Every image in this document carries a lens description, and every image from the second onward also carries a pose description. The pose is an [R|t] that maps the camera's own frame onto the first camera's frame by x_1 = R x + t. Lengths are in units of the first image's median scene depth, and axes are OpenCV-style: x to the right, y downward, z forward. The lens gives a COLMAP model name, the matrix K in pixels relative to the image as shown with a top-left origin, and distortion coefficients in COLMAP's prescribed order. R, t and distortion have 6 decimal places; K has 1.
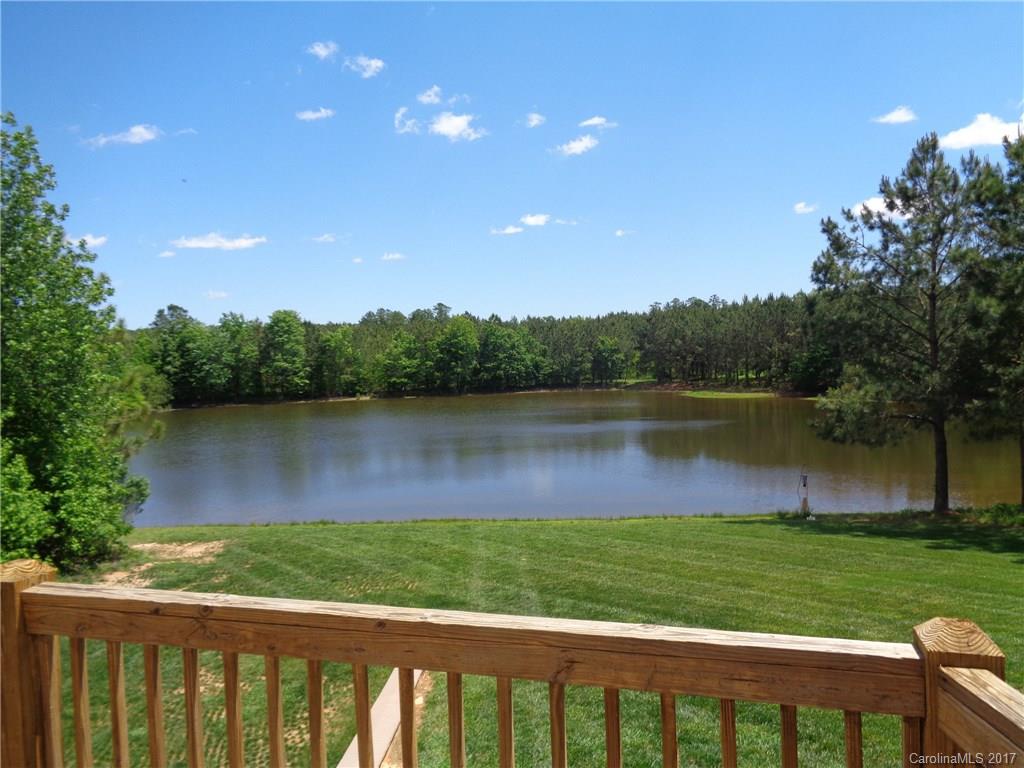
lens RADIAL K [[756.1, 0, 518.7], [0, 756.1, 417.8], [0, 0, 1]] dist [-0.005326, 0.000414]
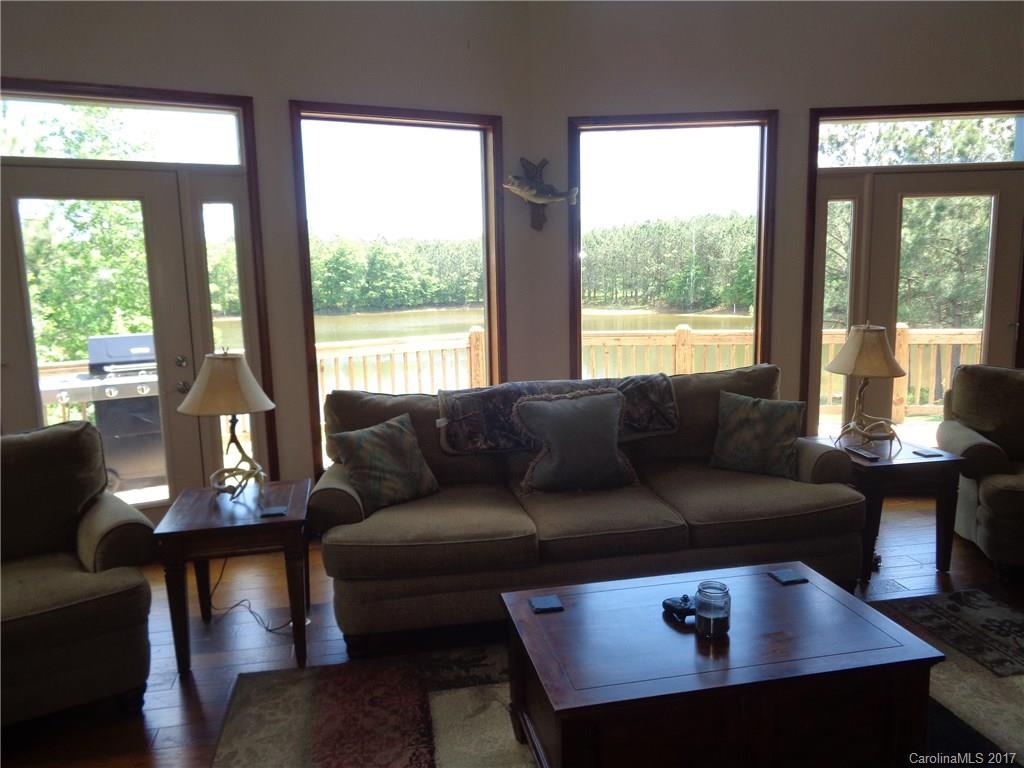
lens RADIAL K [[756.1, 0, 510.0], [0, 756.1, 388.6], [0, 0, 1]] dist [-0.005326, 0.000414]
pose [[0.983427, -0.023269, 0.179807, -0.051726], [0.011209, 0.997636, 0.067800, 0.003447], [-0.180960, -0.064661, 0.981363, -0.029244]]
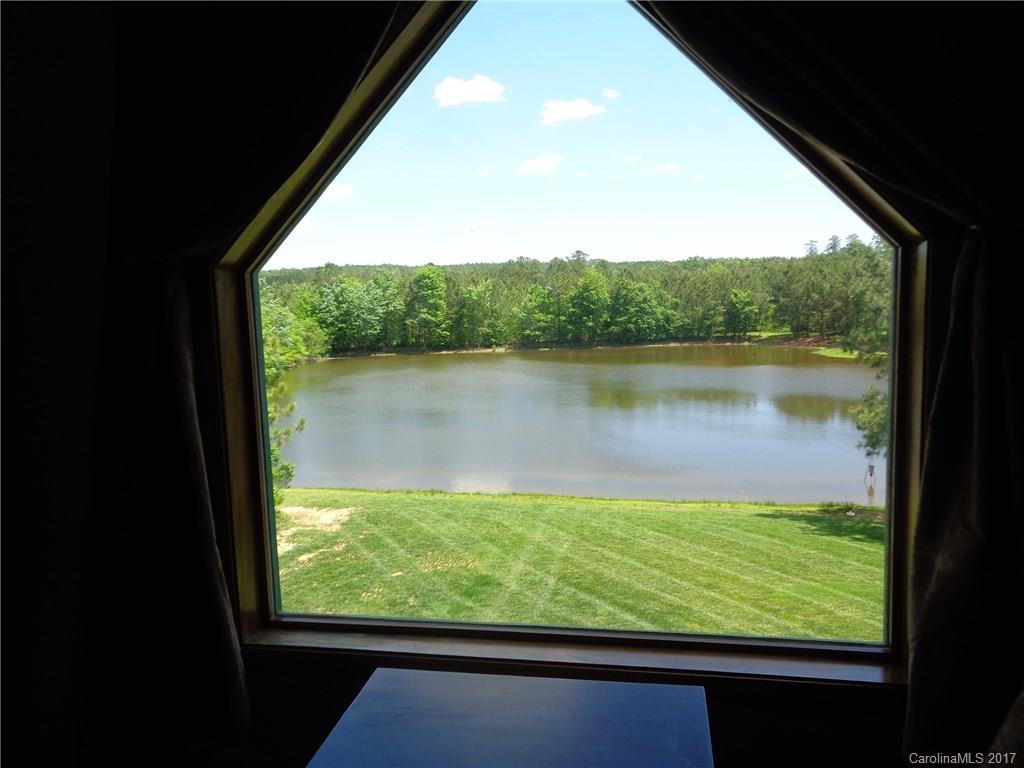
lens RADIAL K [[756.1, 0, 514.9], [0, 756.1, 388.4], [0, 0, 1]] dist [-0.005326, 0.000414]
pose [[0.980665, 0.022384, -0.194407, 0.023804], [-0.014061, 0.998929, 0.044091, -0.019060], [0.195186, -0.040505, 0.979929, -0.035785]]
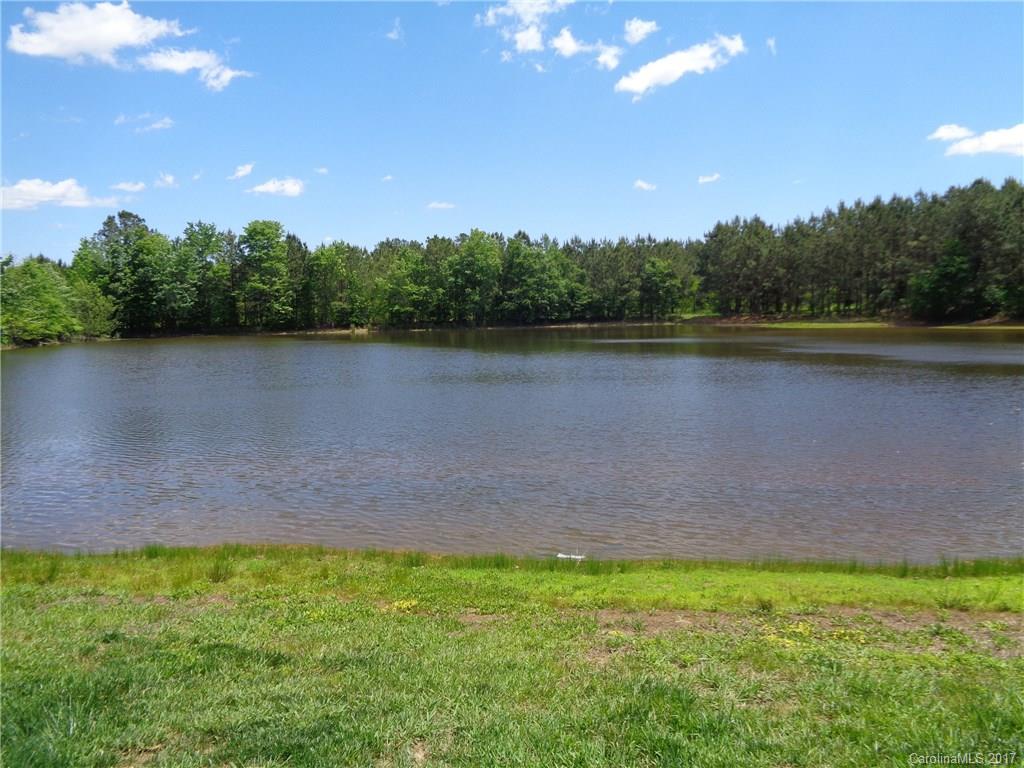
lens RADIAL K [[756.1, 0, 518.2], [0, 756.1, 380.5], [0, 0, 1]] dist [-0.005326, 0.000414]
pose [[0.998937, 0.013021, -0.044209, 0.002994], [-0.012877, 0.999911, 0.003534, 0.023611], [0.044251, -0.002961, 0.999016, 0.196001]]
